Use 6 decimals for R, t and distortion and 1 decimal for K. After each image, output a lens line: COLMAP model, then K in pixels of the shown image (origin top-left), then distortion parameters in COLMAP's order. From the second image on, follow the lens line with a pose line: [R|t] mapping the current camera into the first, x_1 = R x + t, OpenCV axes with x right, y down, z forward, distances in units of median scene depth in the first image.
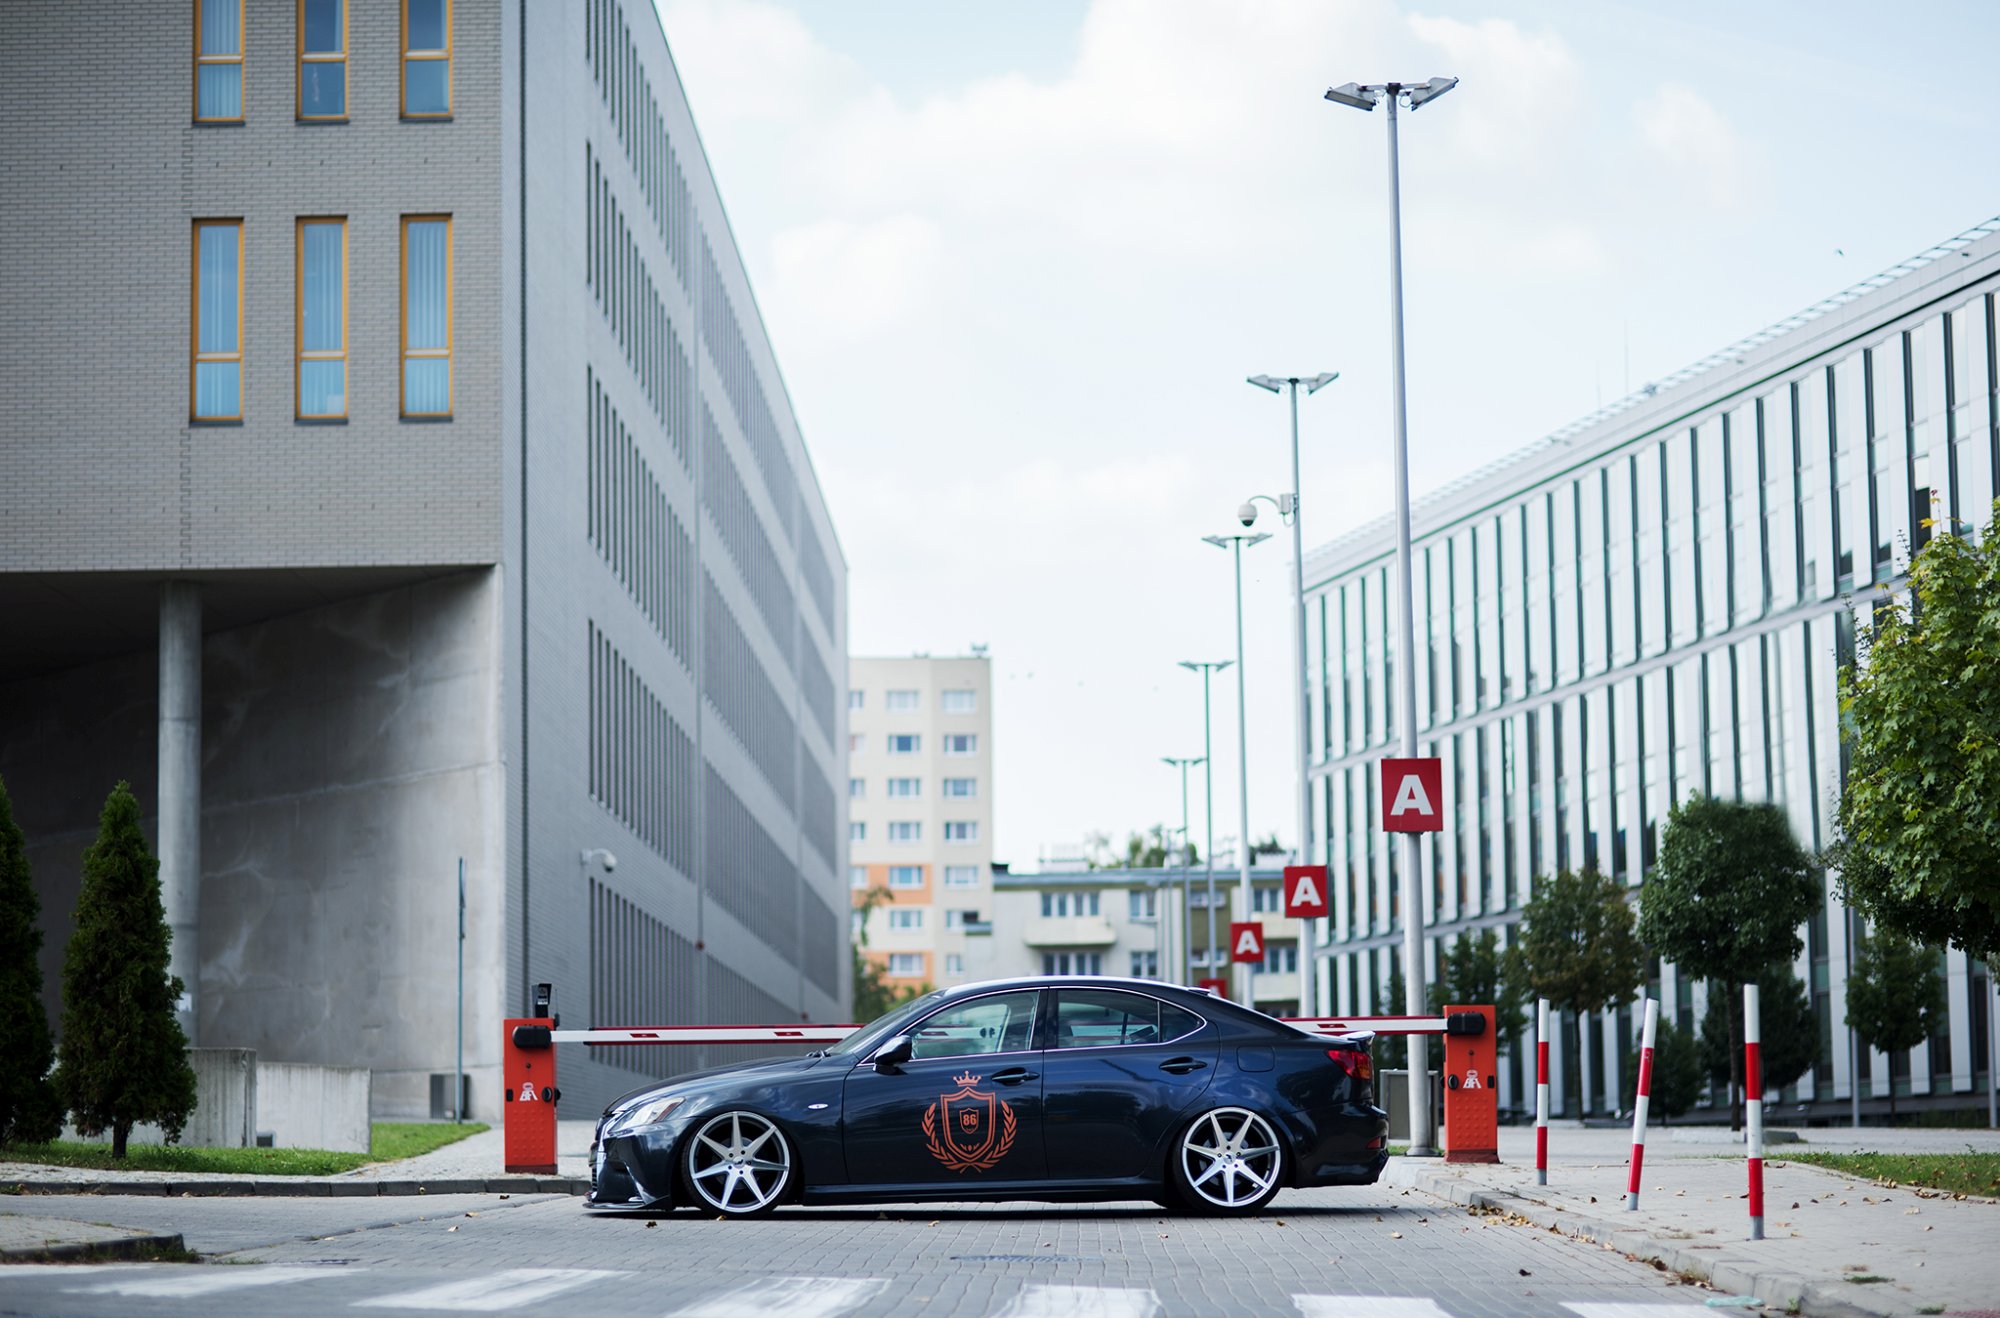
lens RADIAL K [[4697.6, 0, 997.6], [0, 4697.6, 660.0], [0, 0, 1]] dist [-0.002359, -0.133579]
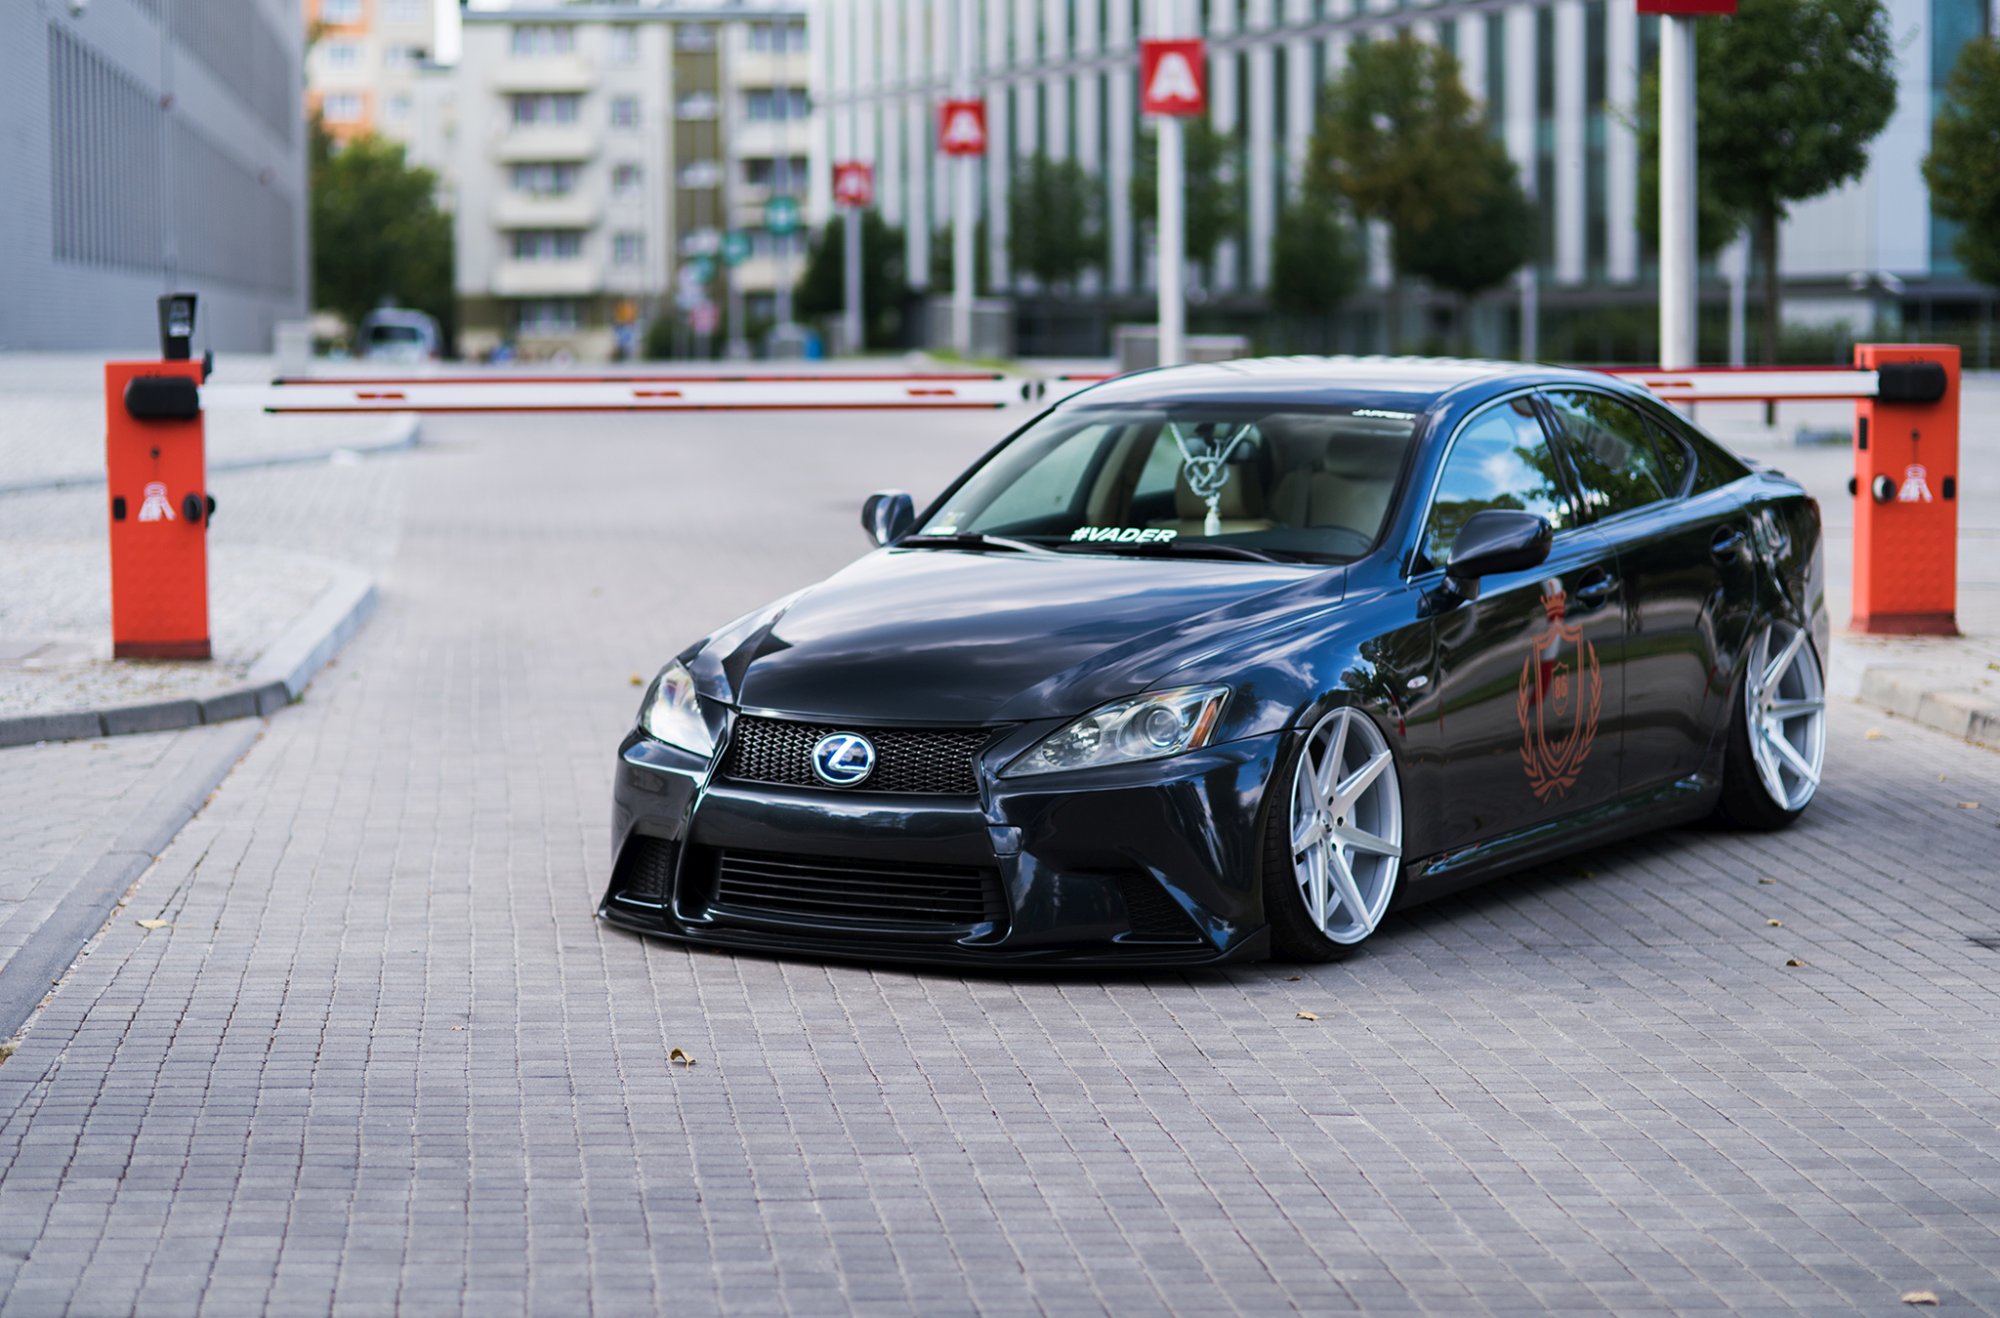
lens RADIAL K [[4878.3, 0, 996.8], [0, 4878.3, 659.9], [0, 0, 1]] dist [-0.060363, 0.897135]
pose [[0.992774, -0.002013, 0.119978, -0.065846], [-0.019406, 0.984004, 0.177088, 0.010428], [-0.118416, -0.178137, 0.976855, 0.416997]]
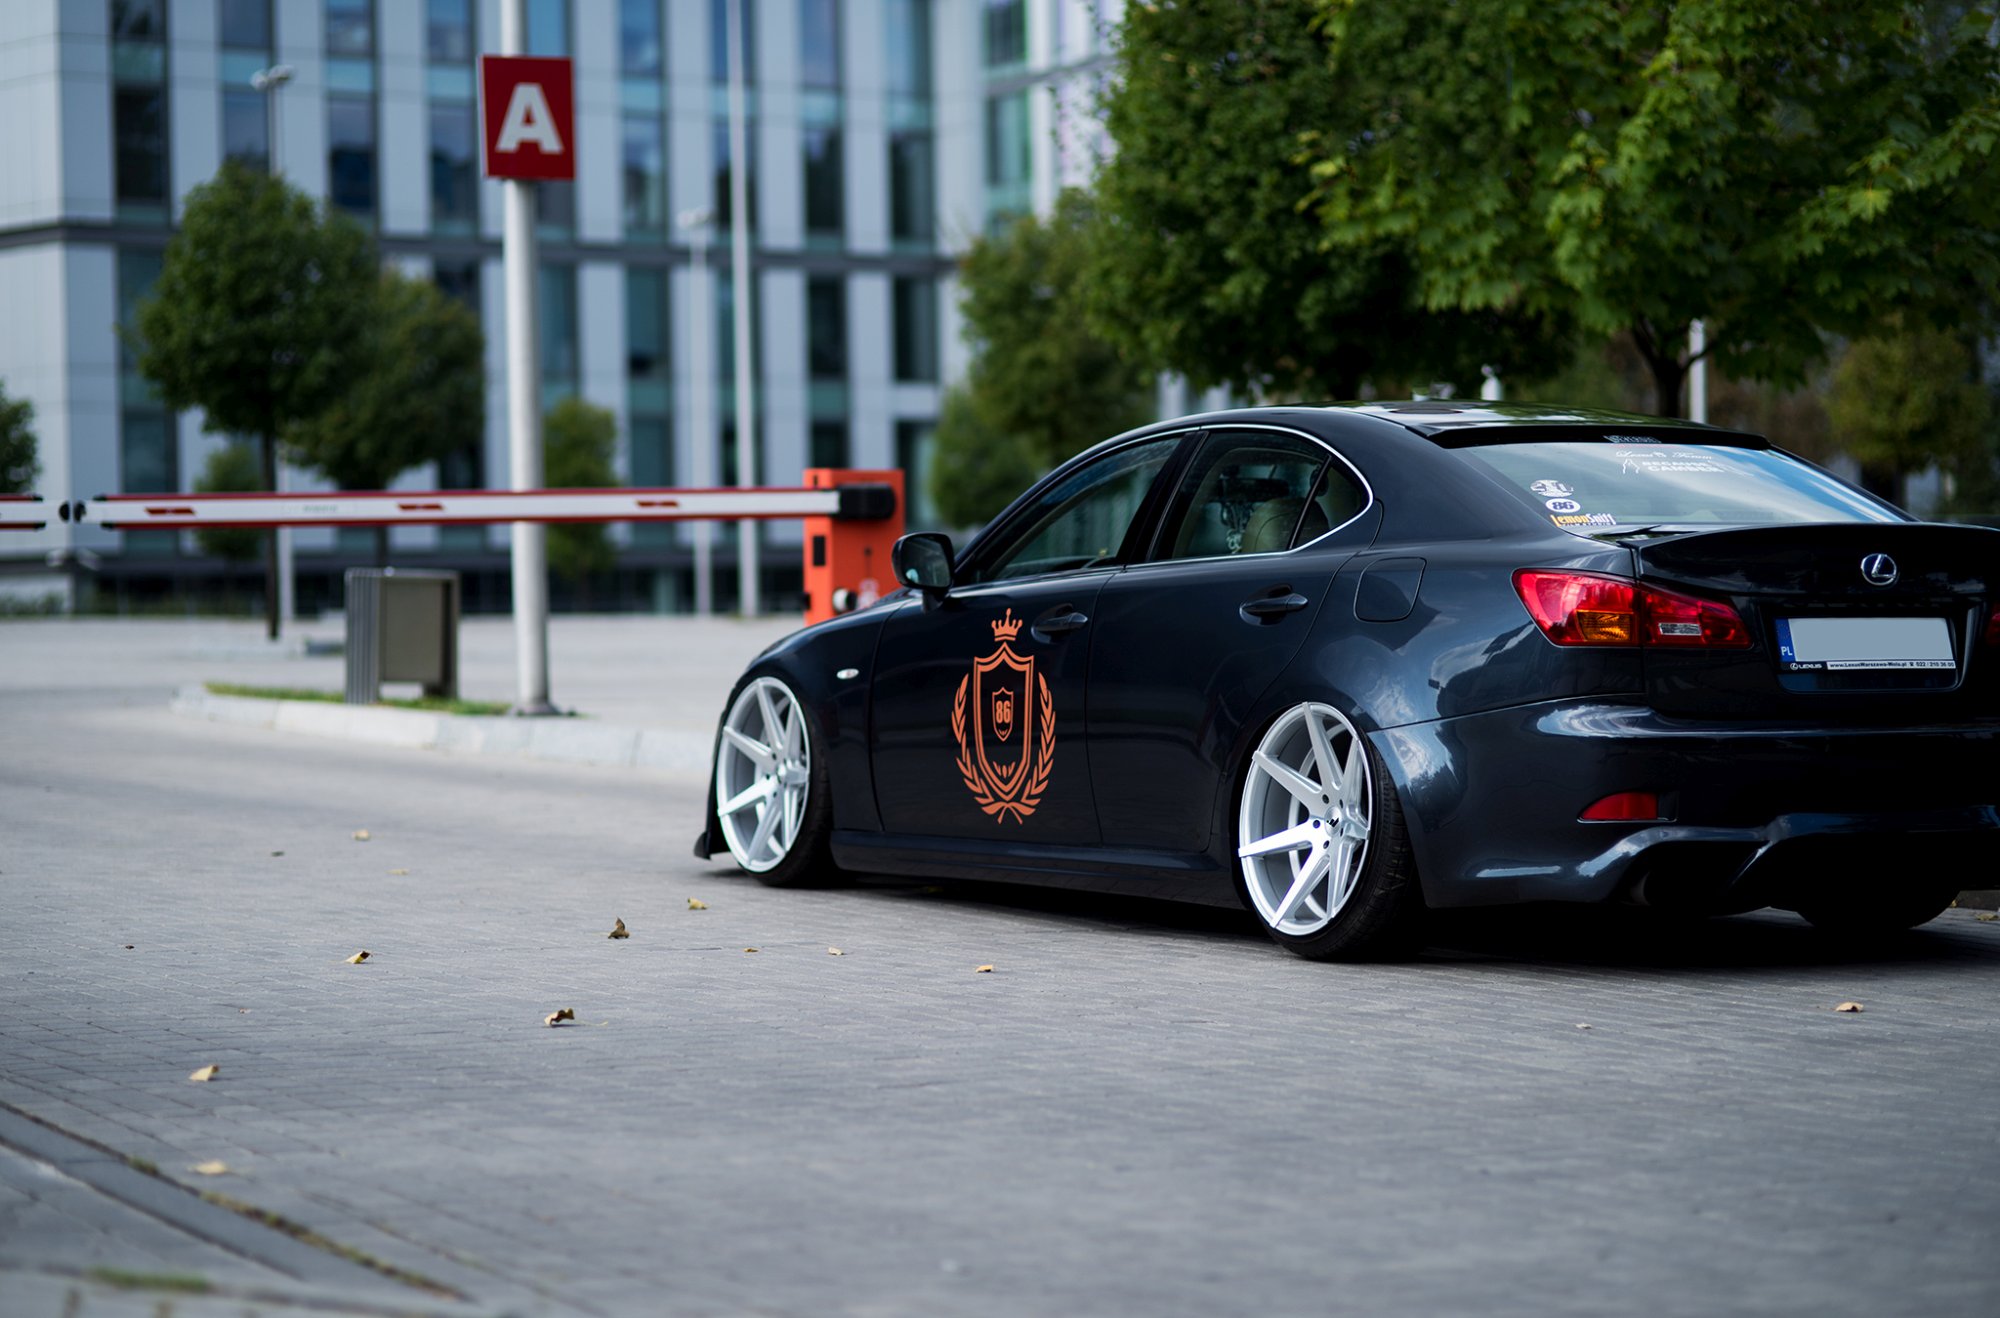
lens RADIAL K [[4772.9, 0, 998.4], [0, 4772.9, 659.1], [0, 0, 1]] dist [-0.071043, -0.584405]
pose [[0.865680, -0.010768, 0.500482, -0.165163], [-0.046126, 0.993800, 0.101166, 0.033085], [-0.498468, -0.110663, 0.859816, 0.439404]]
